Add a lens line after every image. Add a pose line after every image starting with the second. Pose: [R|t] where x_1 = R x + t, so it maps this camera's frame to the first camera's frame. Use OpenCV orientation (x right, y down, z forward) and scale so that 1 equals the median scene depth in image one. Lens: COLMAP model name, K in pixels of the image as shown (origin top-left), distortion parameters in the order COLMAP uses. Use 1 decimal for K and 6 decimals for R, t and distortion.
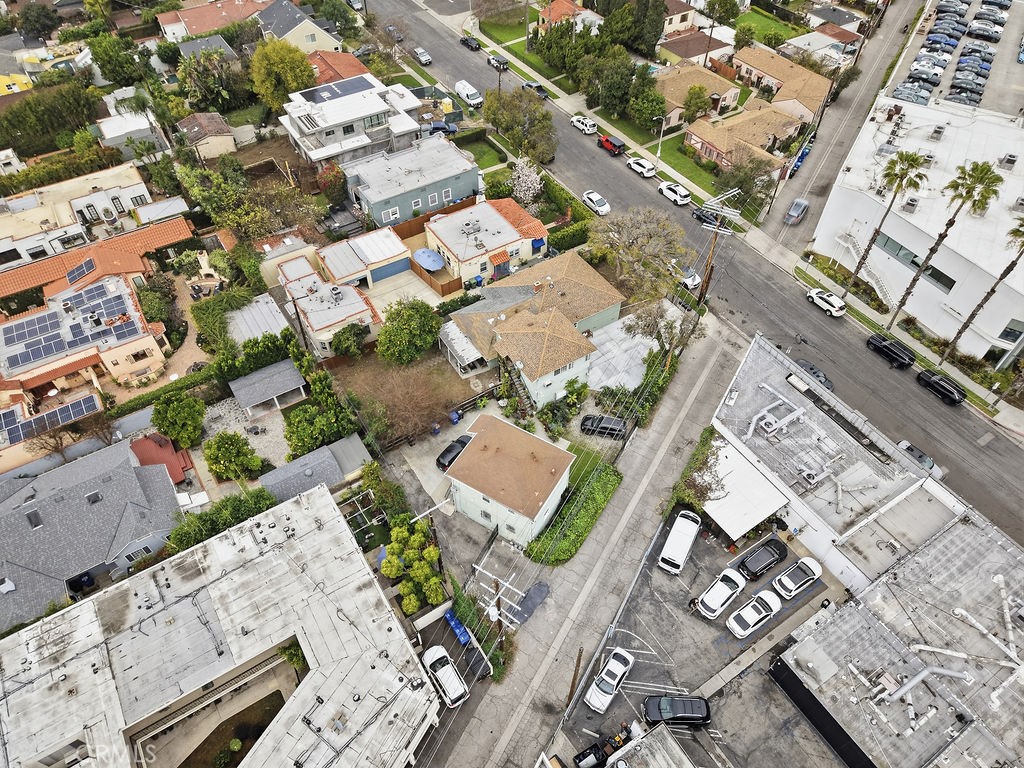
lens RADIAL K [[685.3, 0, 512.0], [0, 685.3, 384.0], [0, 0, 1]] dist [0.007912, -0.002829]
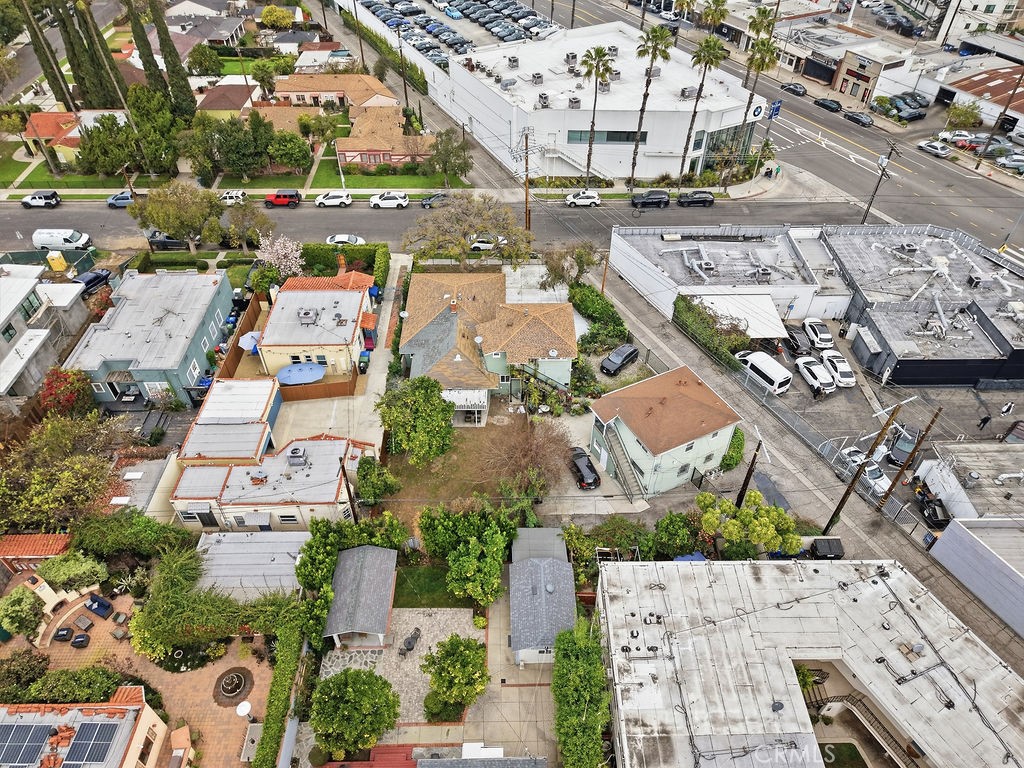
lens RADIAL K [[685.3, 0, 512.0], [0, 685.3, 384.0], [0, 0, 1]] dist [0.007912, -0.002829]
pose [[0.525835, -0.584504, 0.617942, -0.514225], [0.643919, 0.748221, 0.159793, -0.151378], [-0.555756, 0.313880, 0.769814, 0.276009]]
